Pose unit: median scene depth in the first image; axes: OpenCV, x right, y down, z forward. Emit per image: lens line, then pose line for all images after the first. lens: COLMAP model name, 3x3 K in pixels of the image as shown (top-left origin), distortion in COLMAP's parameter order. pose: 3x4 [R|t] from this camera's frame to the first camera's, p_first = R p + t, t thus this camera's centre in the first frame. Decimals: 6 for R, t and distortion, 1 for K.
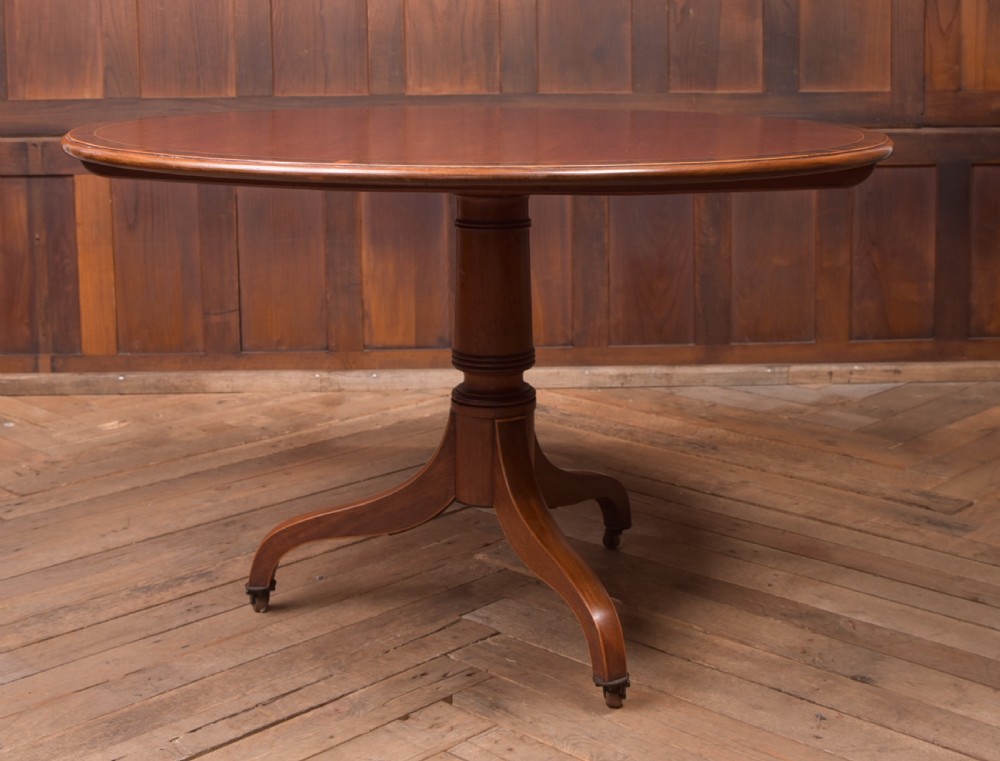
lens RADIAL K [[1411.3, 0, 581.6], [0, 1411.3, 200.0], [0, 0, 1]] dist [-0.084893, 0.112778]
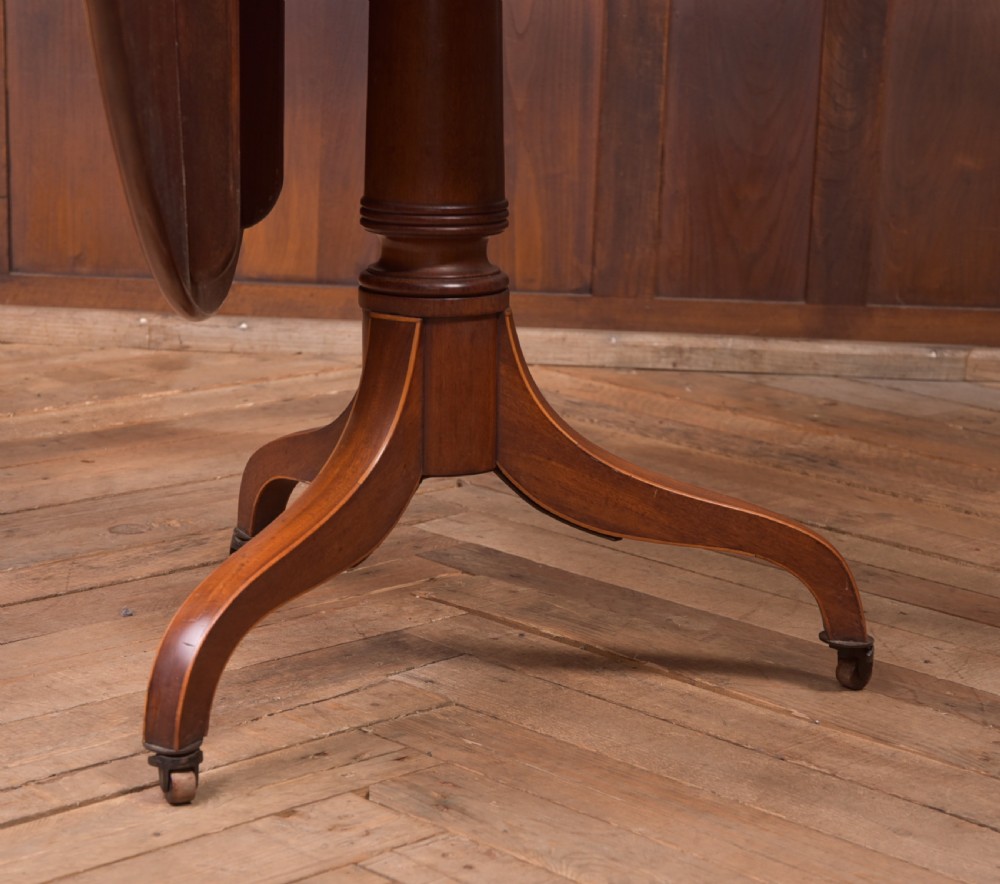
lens RADIAL K [[2401.3, 0, 544.5], [0, 2401.3, 533.1], [0, 0, 1]] dist [0.050682, 0.147067]
pose [[0.998433, 0.054087, -0.014335, -0.007431], [-0.051171, 0.986250, 0.157136, 0.056949], [0.022637, -0.156156, 0.987473, 0.027378]]
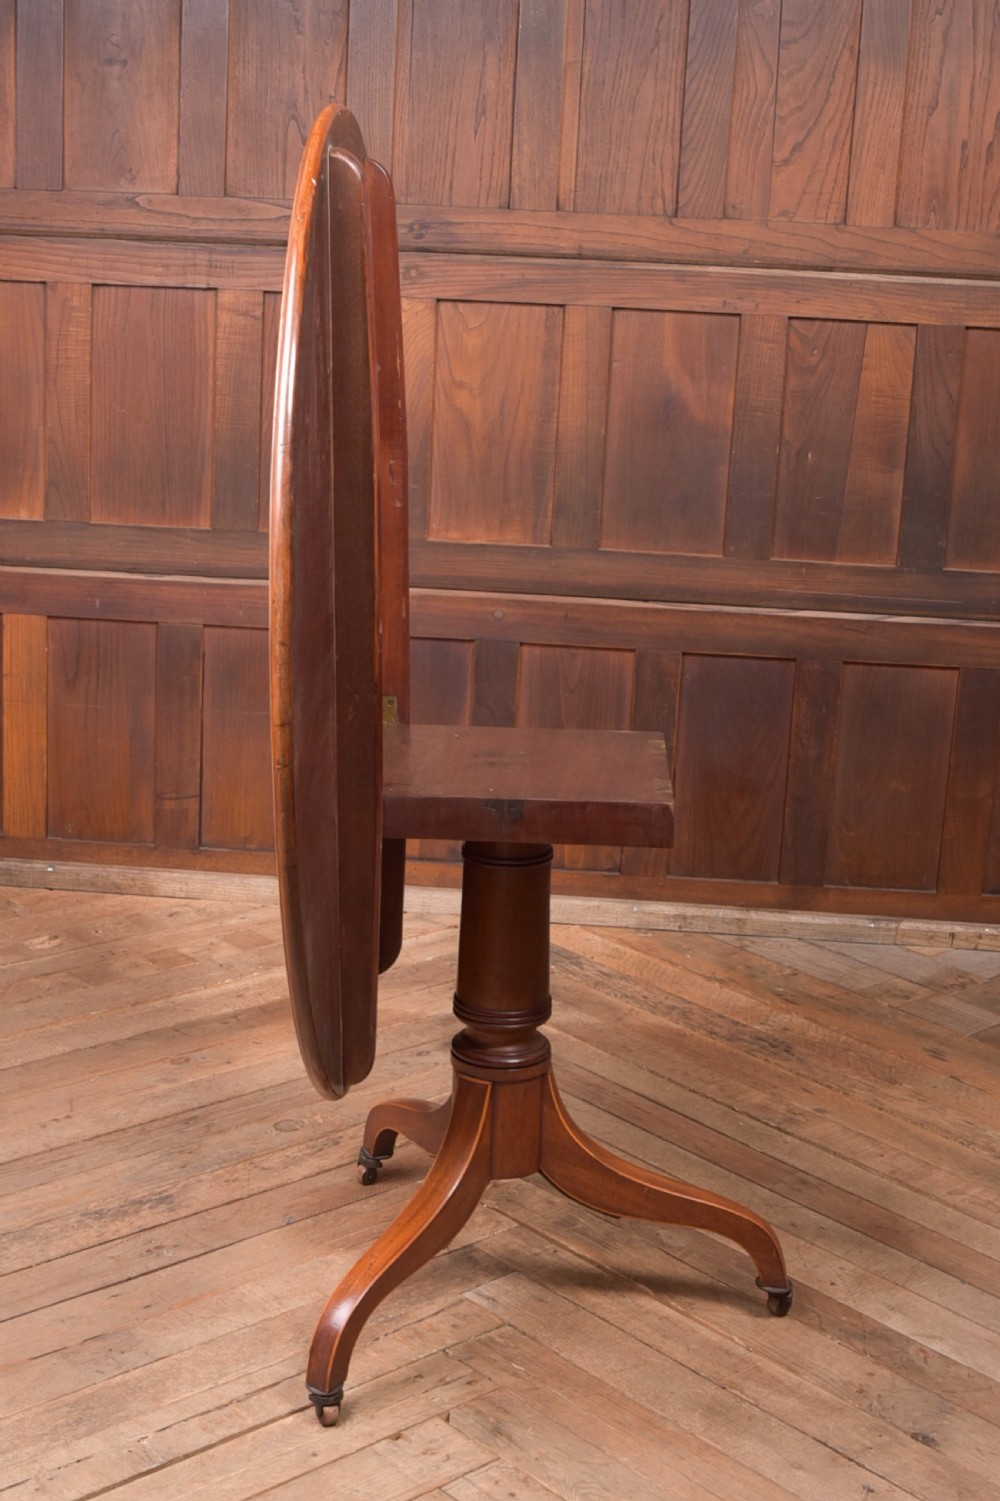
lens RADIAL K [[2020.1, 0, 428.2], [0, 2020.1, 679.8], [0, 0, 1]] dist [-0.109065, 0.123194]
pose [[0.992016, 0.075100, -0.101311, -0.008027], [-0.063122, 0.991164, 0.116661, -0.150390], [0.109177, -0.109335, 0.987991, -0.116678]]
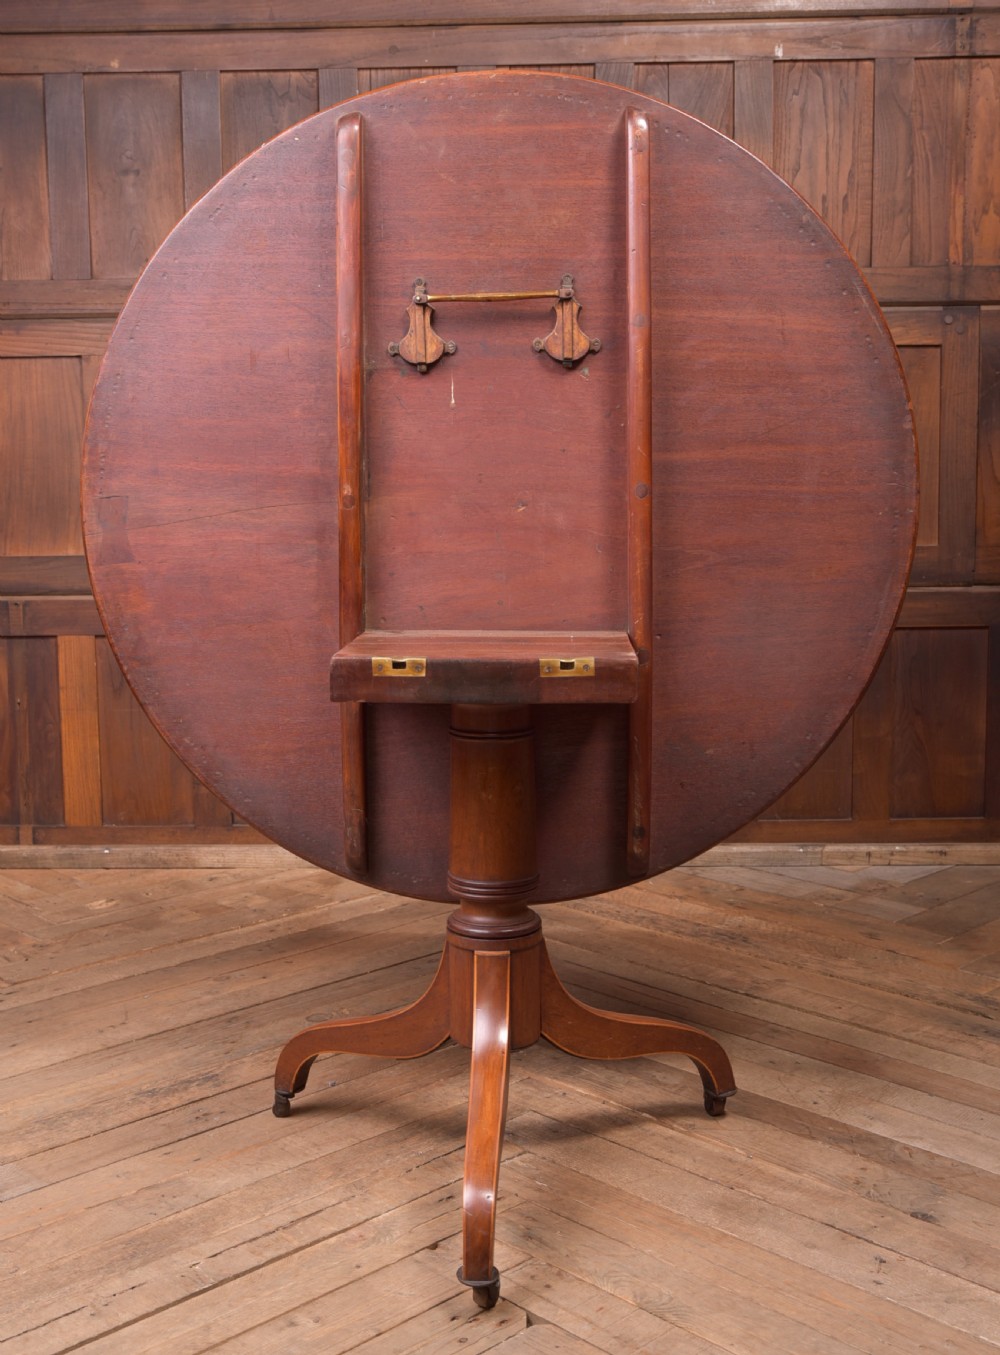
lens RADIAL K [[1543.9, 0, 463.5], [0, 1543.9, 646.0], [0, 0, 1]] dist [-0.062239, 0.118512]
pose [[0.997579, 0.003334, -0.069456, -0.020872], [-0.002479, 0.999920, 0.012386, -0.028935], [0.069491, -0.012184, 0.997508, -0.017829]]
